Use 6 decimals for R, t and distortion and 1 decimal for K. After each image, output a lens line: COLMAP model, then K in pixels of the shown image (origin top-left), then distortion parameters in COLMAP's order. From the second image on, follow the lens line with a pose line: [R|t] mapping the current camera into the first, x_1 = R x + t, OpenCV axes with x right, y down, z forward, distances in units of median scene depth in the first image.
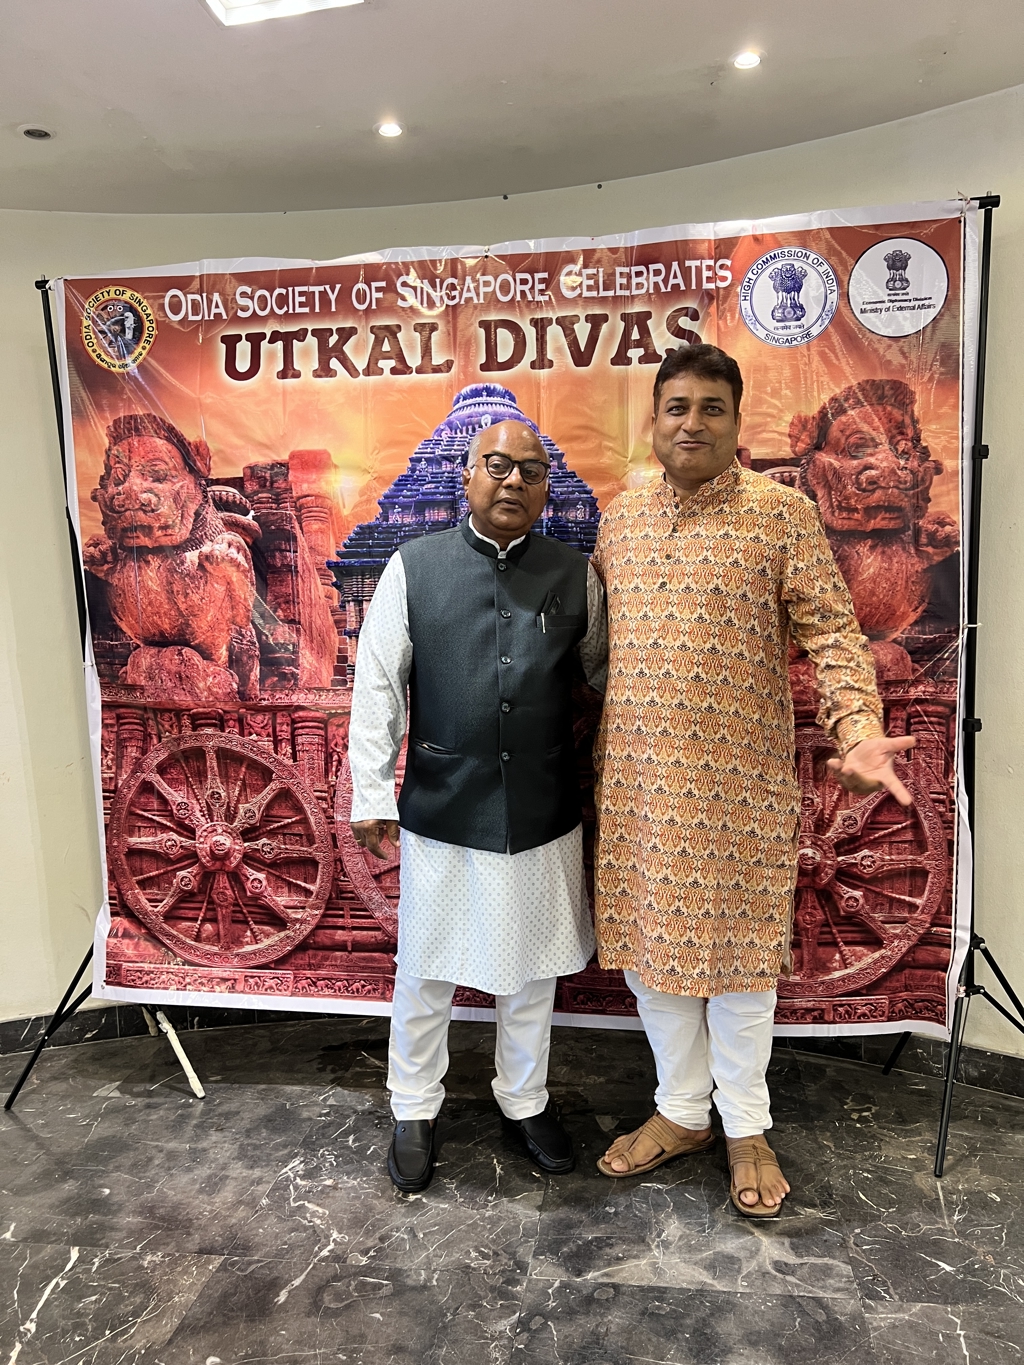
lens RADIAL K [[1033.5, 0, 535.4], [0, 1033.5, 659.8], [0, 0, 1]] dist [0.052808, -0.049449]
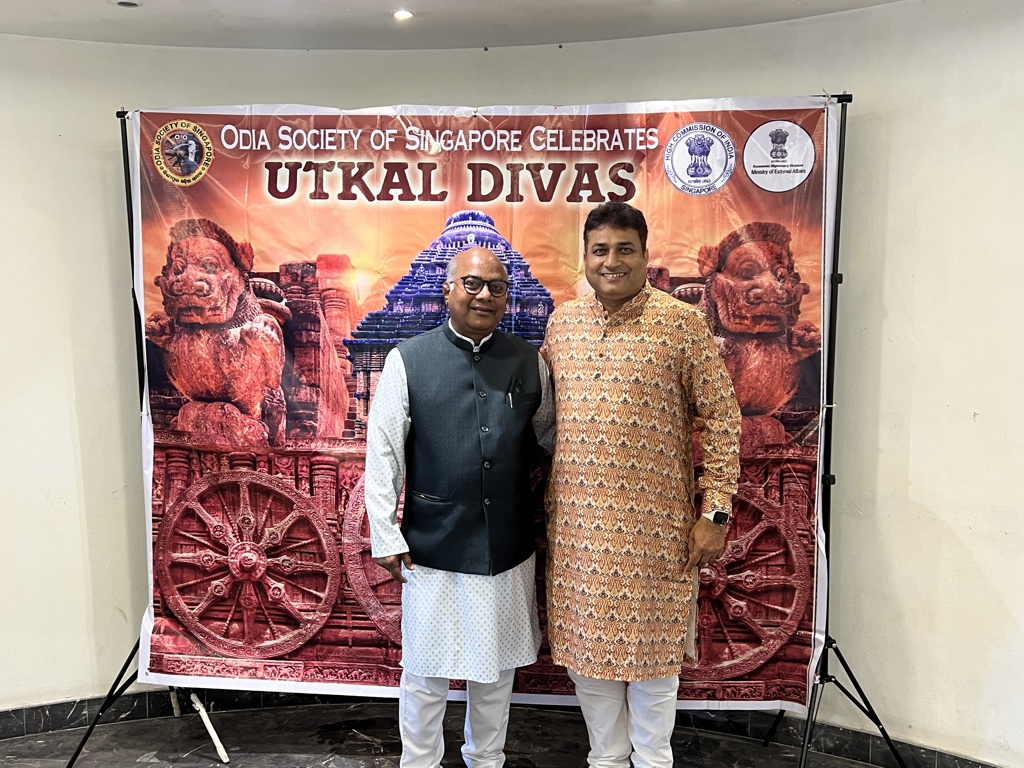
lens RADIAL K [[1058.3, 0, 518.7], [0, 1058.3, 389.8], [0, 0, 1]] dist [0.041790, 0.000000]
pose [[0.999257, 0.025075, 0.029262, -0.022080], [-0.024955, 0.999679, -0.004470, -0.035420], [-0.029364, 0.003736, 0.999562, -0.344184]]
